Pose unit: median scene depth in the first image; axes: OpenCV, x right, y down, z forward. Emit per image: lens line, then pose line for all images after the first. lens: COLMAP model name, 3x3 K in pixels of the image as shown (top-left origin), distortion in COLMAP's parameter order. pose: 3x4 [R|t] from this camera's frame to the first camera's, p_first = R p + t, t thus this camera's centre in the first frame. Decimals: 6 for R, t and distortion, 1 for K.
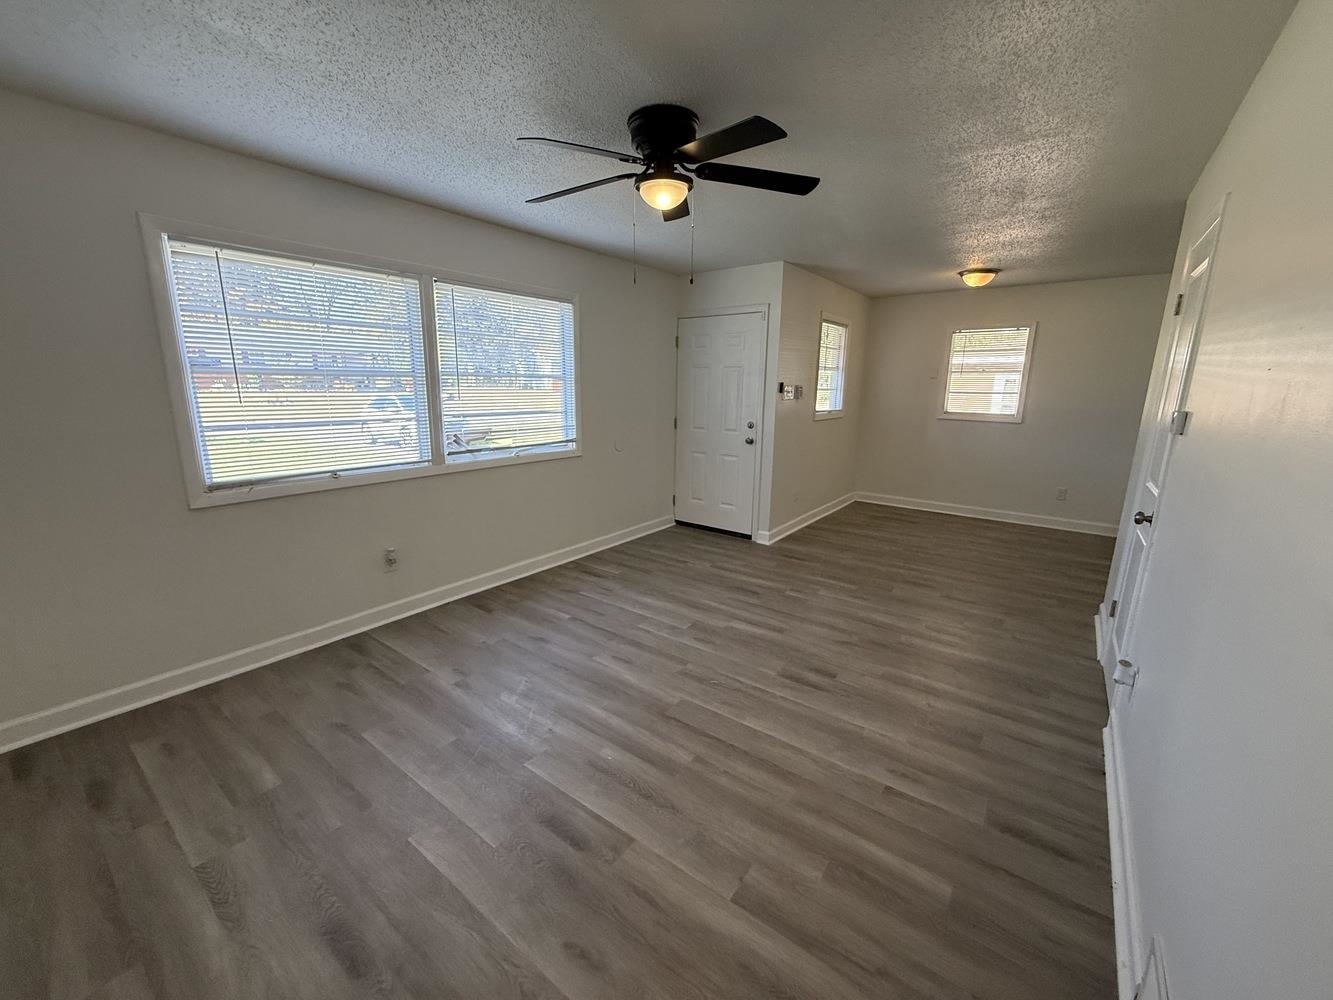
lens RADIAL K [[524.8, 0, 663.1], [0, 524.8, 500.7], [0, 0, 1]] dist [0.002231, 0.000090]
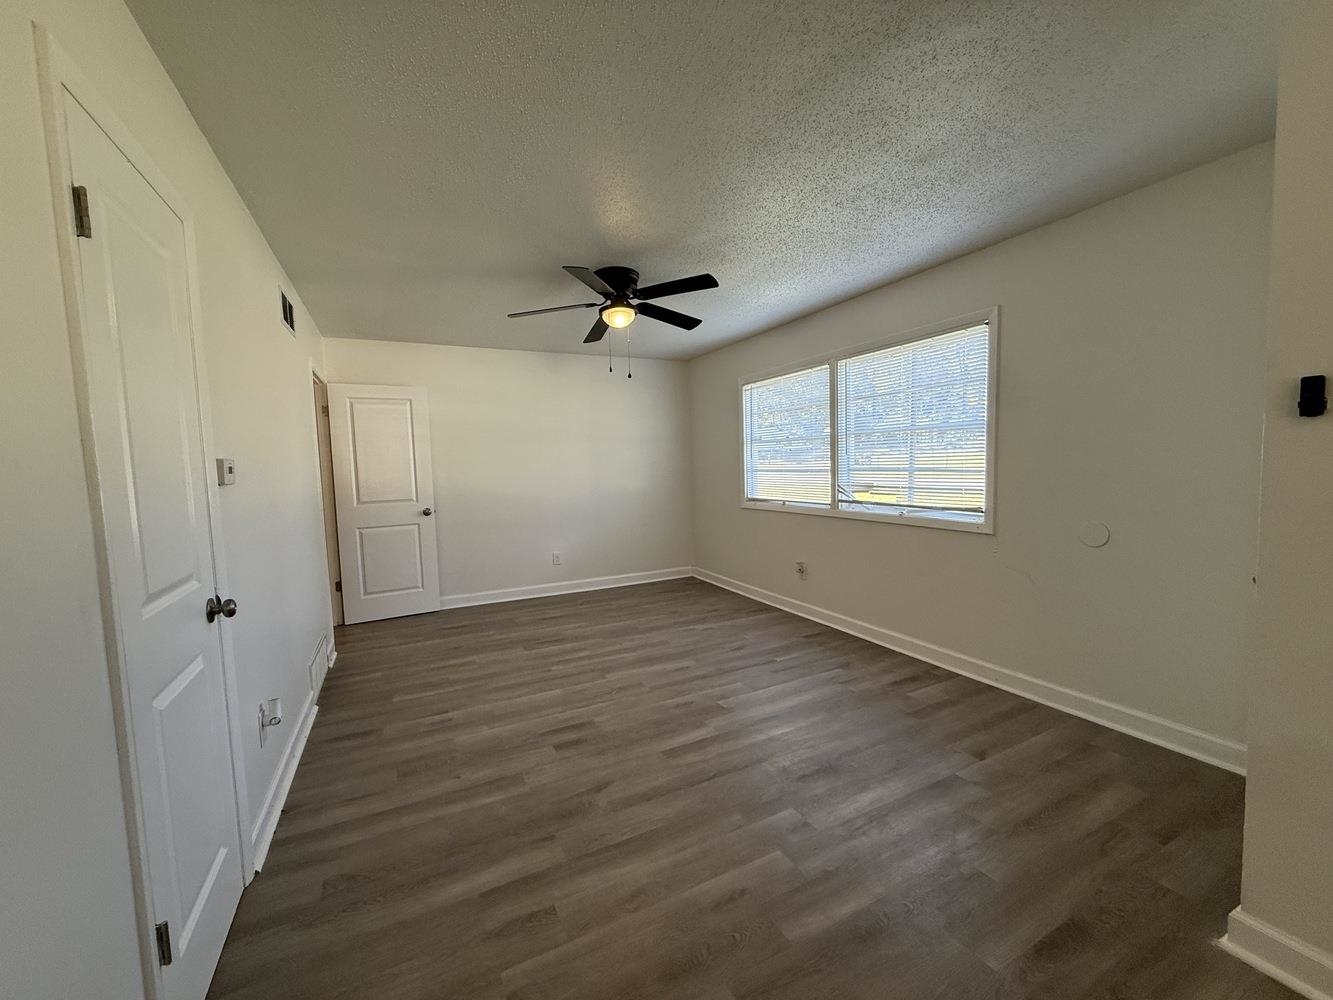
lens RADIAL K [[524.8, 0, 663.1], [0, 524.8, 500.7], [0, 0, 1]] dist [0.002231, 0.000090]
pose [[-0.433768, 0.067323, -0.898506, 0.925455], [-0.171432, 0.972822, 0.155653, -0.232923], [0.884566, 0.221550, -0.410437, 1.284177]]
